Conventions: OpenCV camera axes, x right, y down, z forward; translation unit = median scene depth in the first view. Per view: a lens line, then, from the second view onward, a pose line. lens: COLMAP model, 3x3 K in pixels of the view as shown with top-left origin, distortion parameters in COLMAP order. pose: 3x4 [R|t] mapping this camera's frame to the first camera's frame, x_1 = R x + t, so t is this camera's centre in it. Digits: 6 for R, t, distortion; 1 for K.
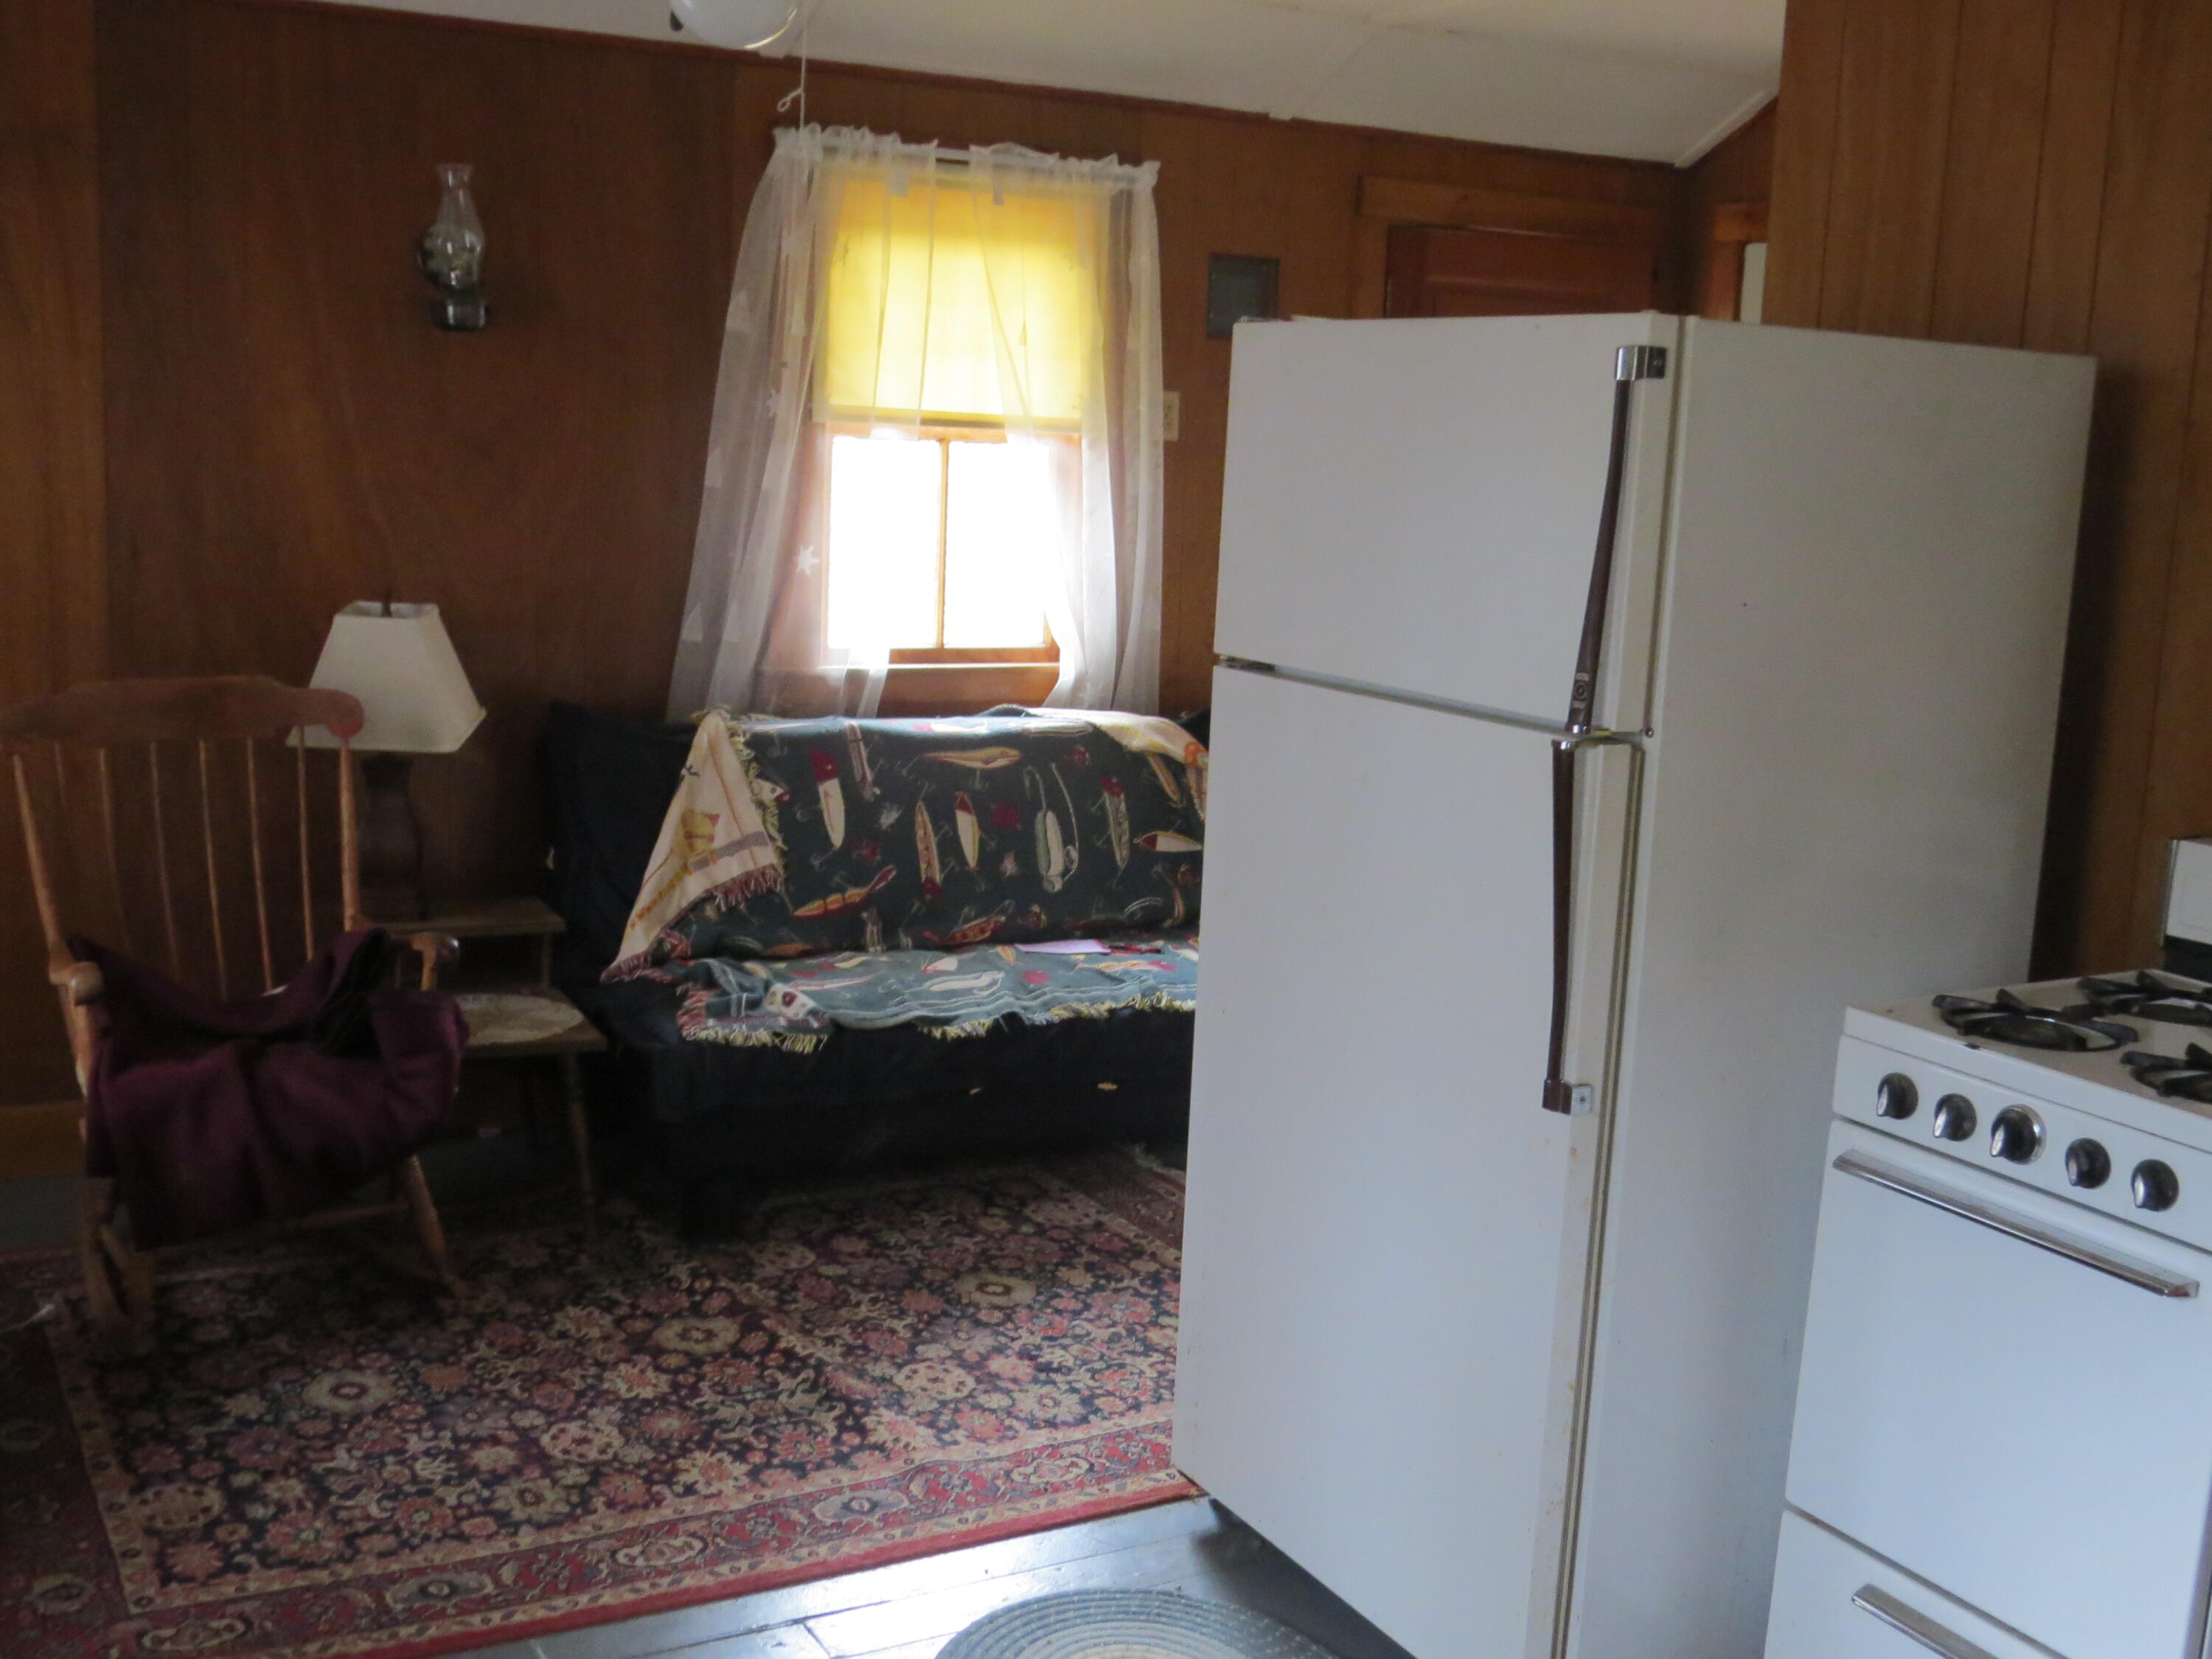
lens RADIAL K [[2357.1, 0, 1102.6], [0, 2357.1, 836.3], [0, 0, 1]] dist [-0.013791, 0.030197]
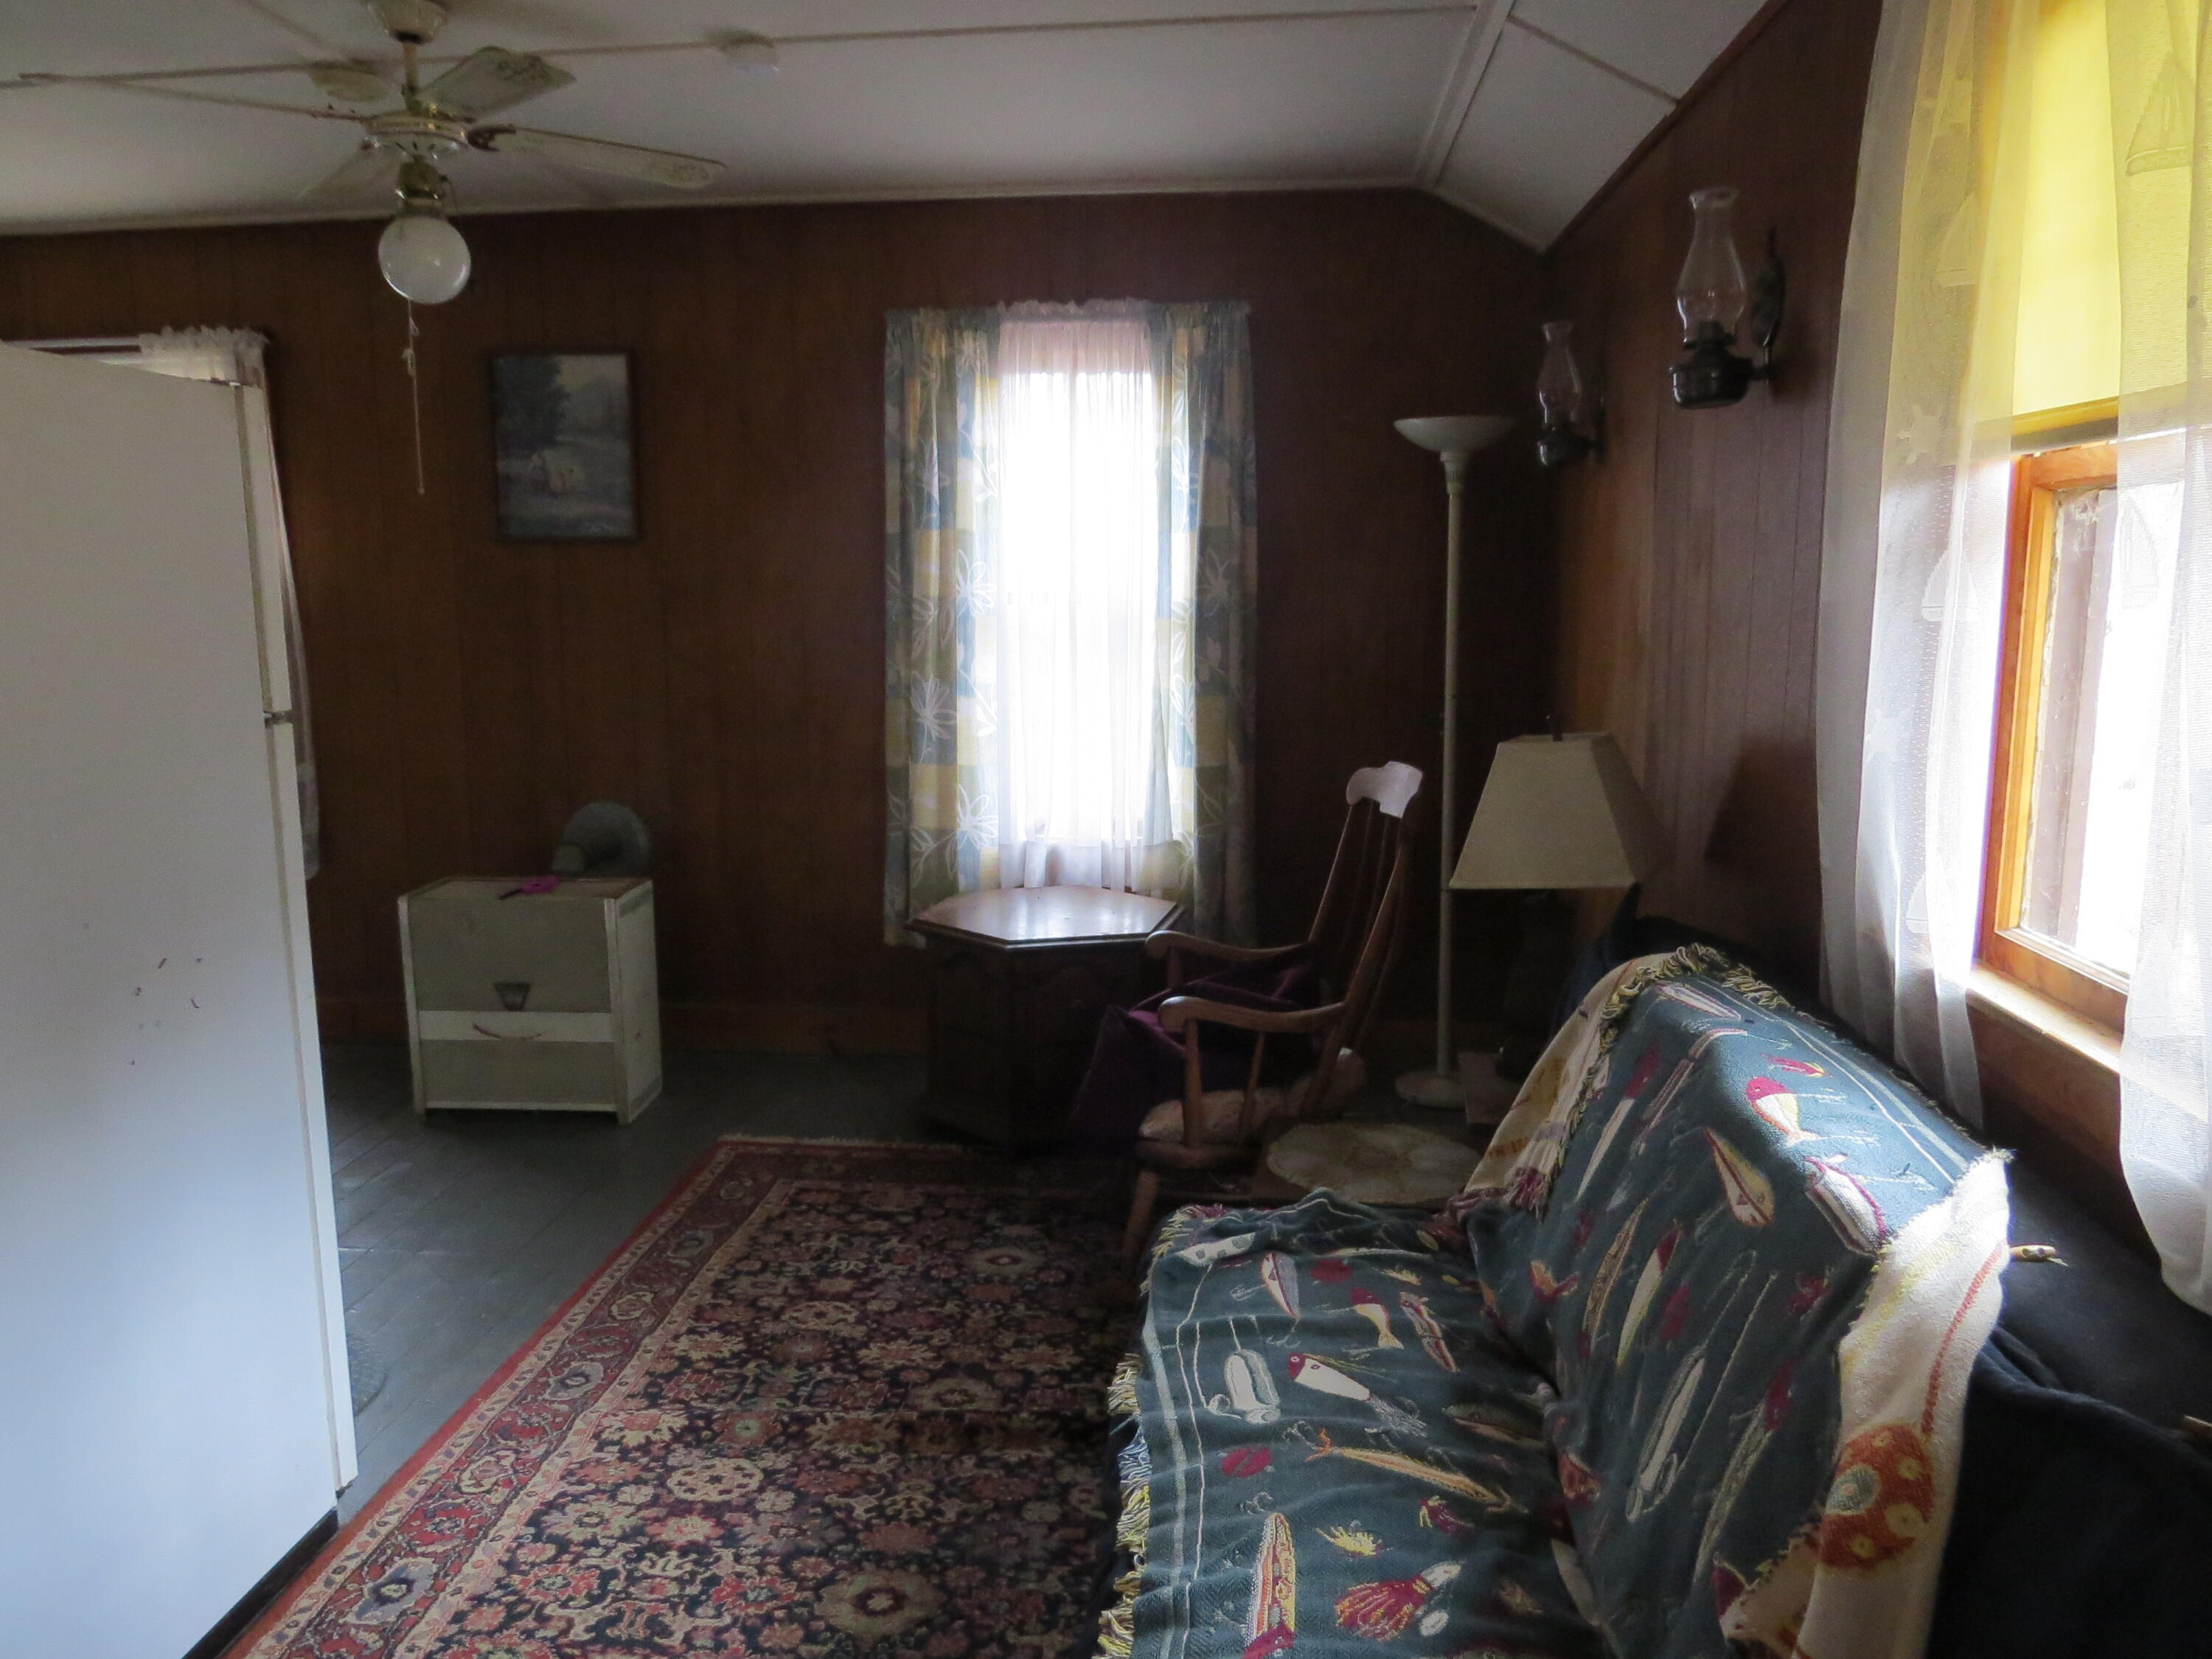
lens RADIAL K [[1566.2, 0, 1107.8], [0, 1566.2, 815.2], [0, 0, 1]] dist [-0.019596, 0.001619]
pose [[-0.570612, 0.081849, -0.817131, 0.363548], [-0.150253, 0.967819, 0.201866, -0.204945], [0.807357, 0.237964, -0.539952, 1.488962]]
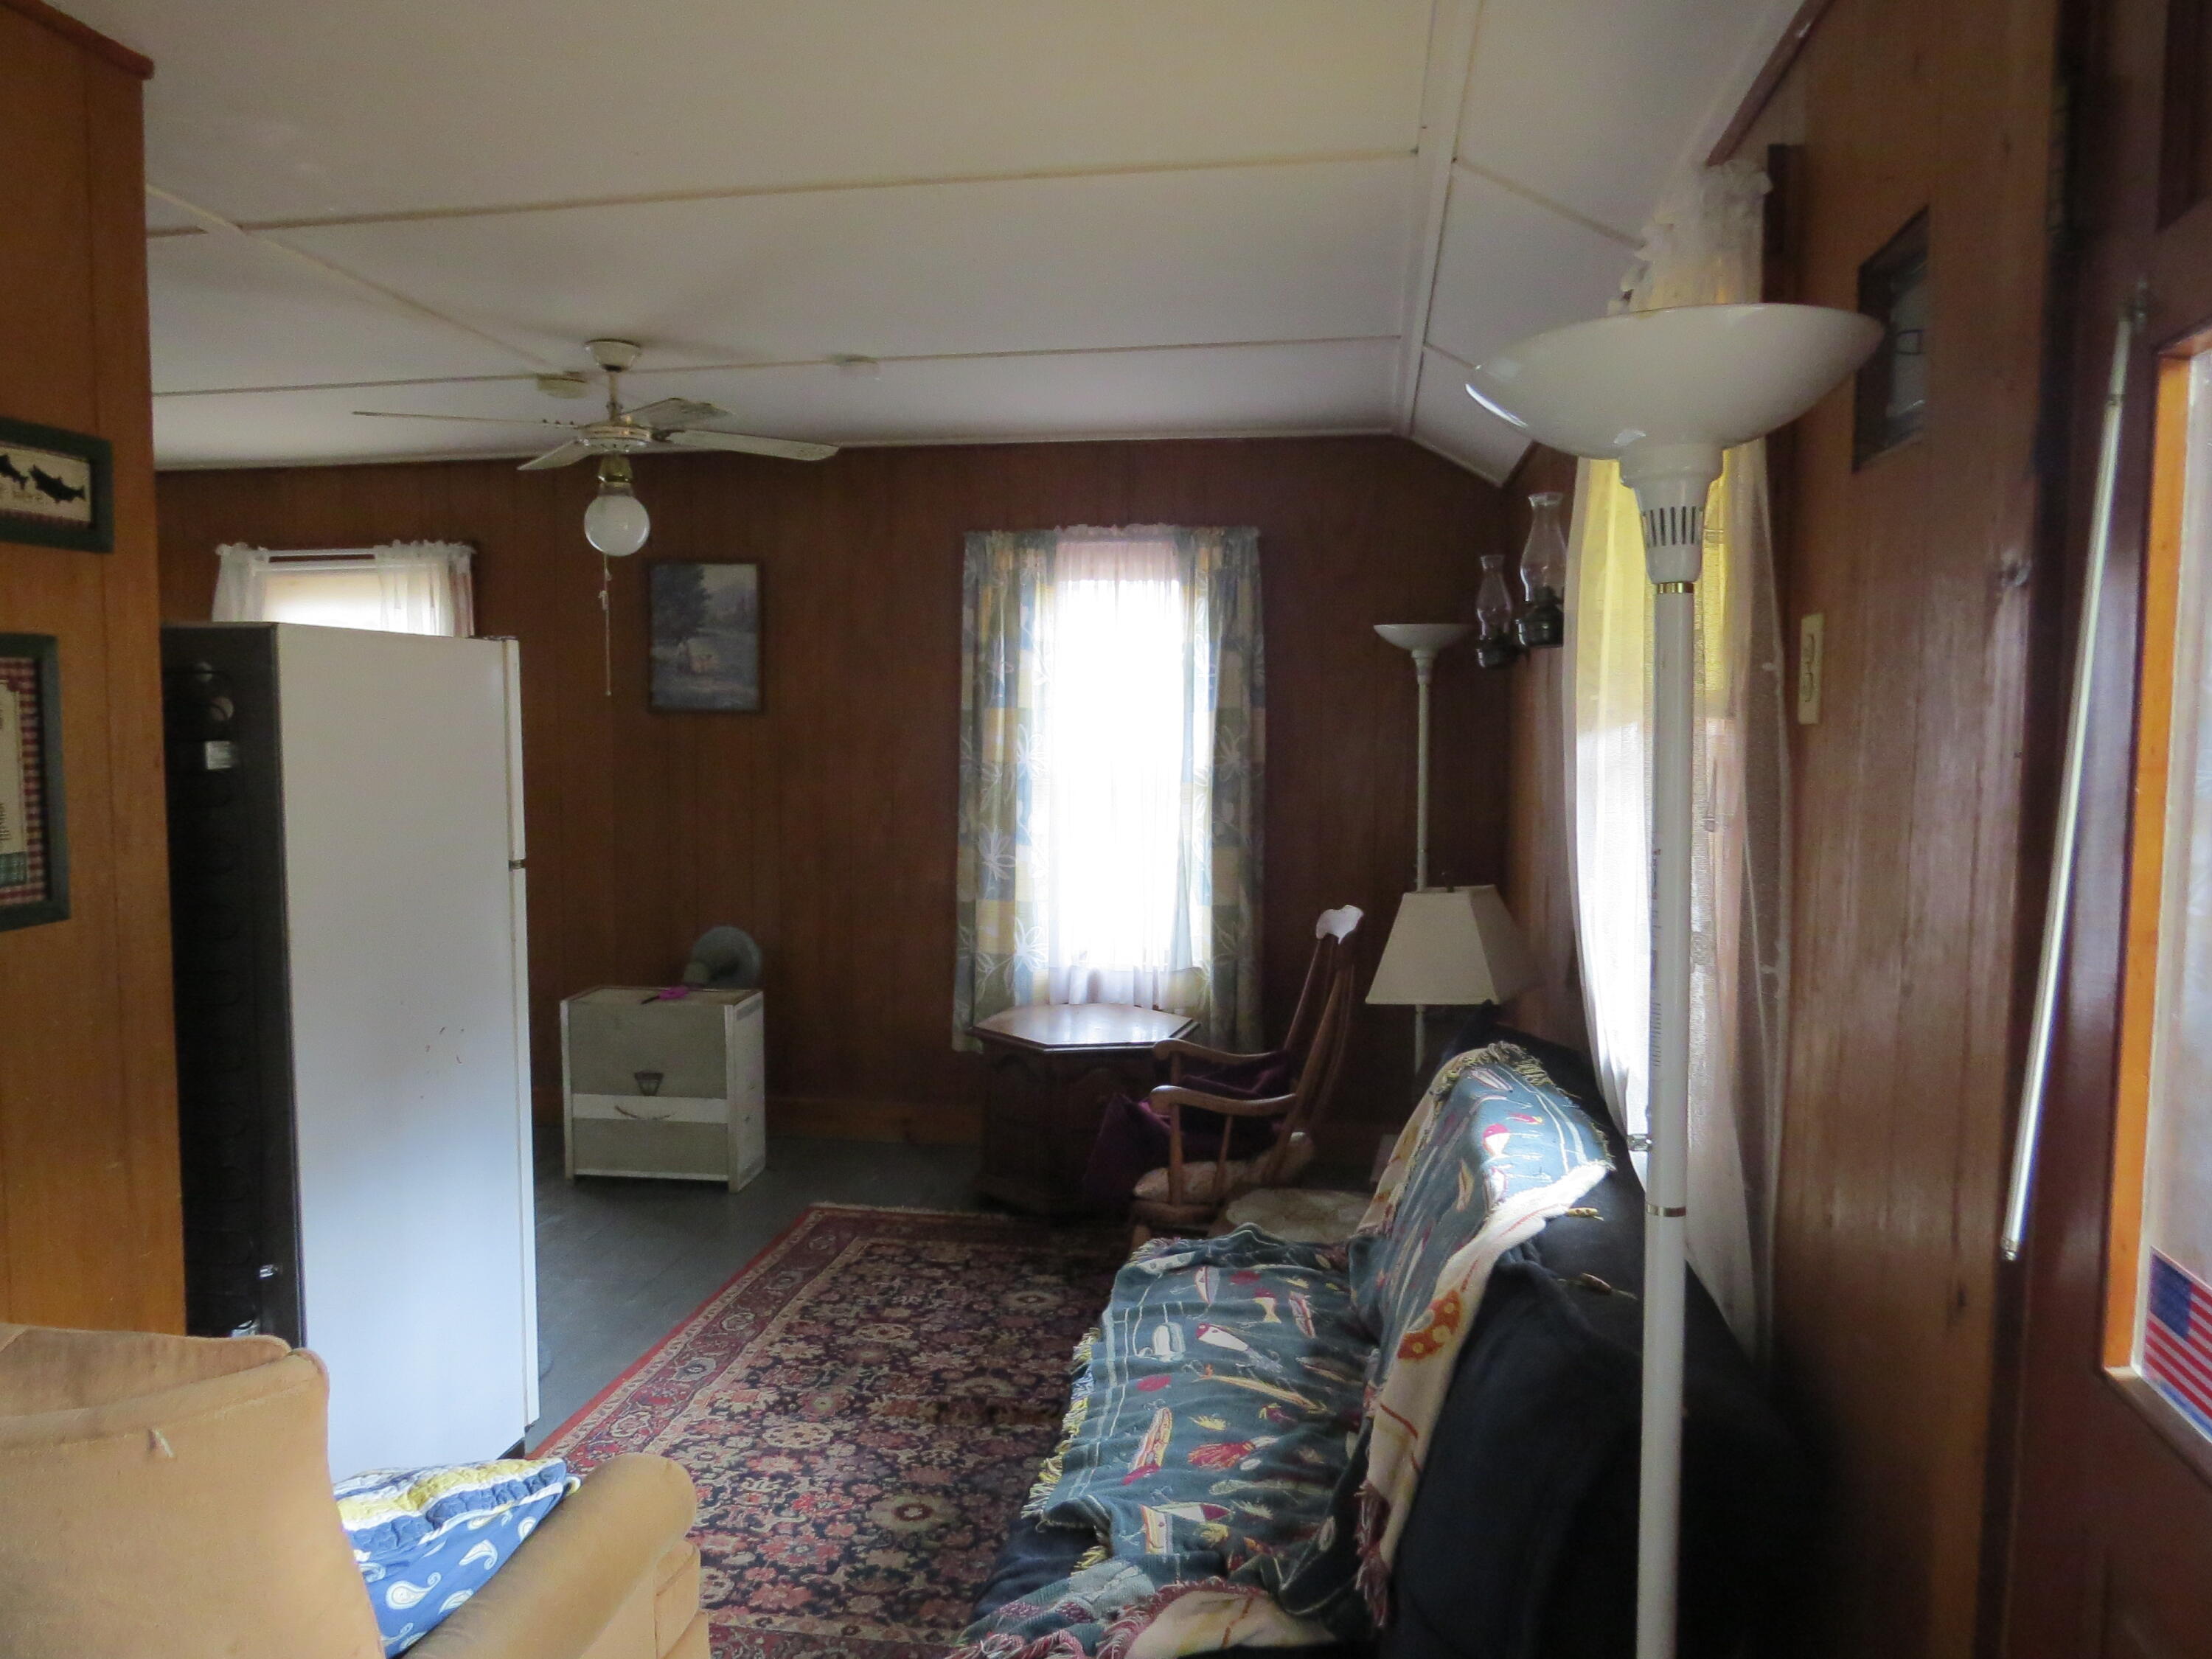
lens RADIAL K [[1566.2, 0, 1107.8], [0, 1566.2, 815.2], [0, 0, 1]] dist [-0.019596, 0.001619]
pose [[-0.622816, 0.005490, -0.782349, 0.528158], [-0.154040, 0.979541, 0.129503, -0.262102], [0.767054, 0.201170, -0.609228, 1.674480]]
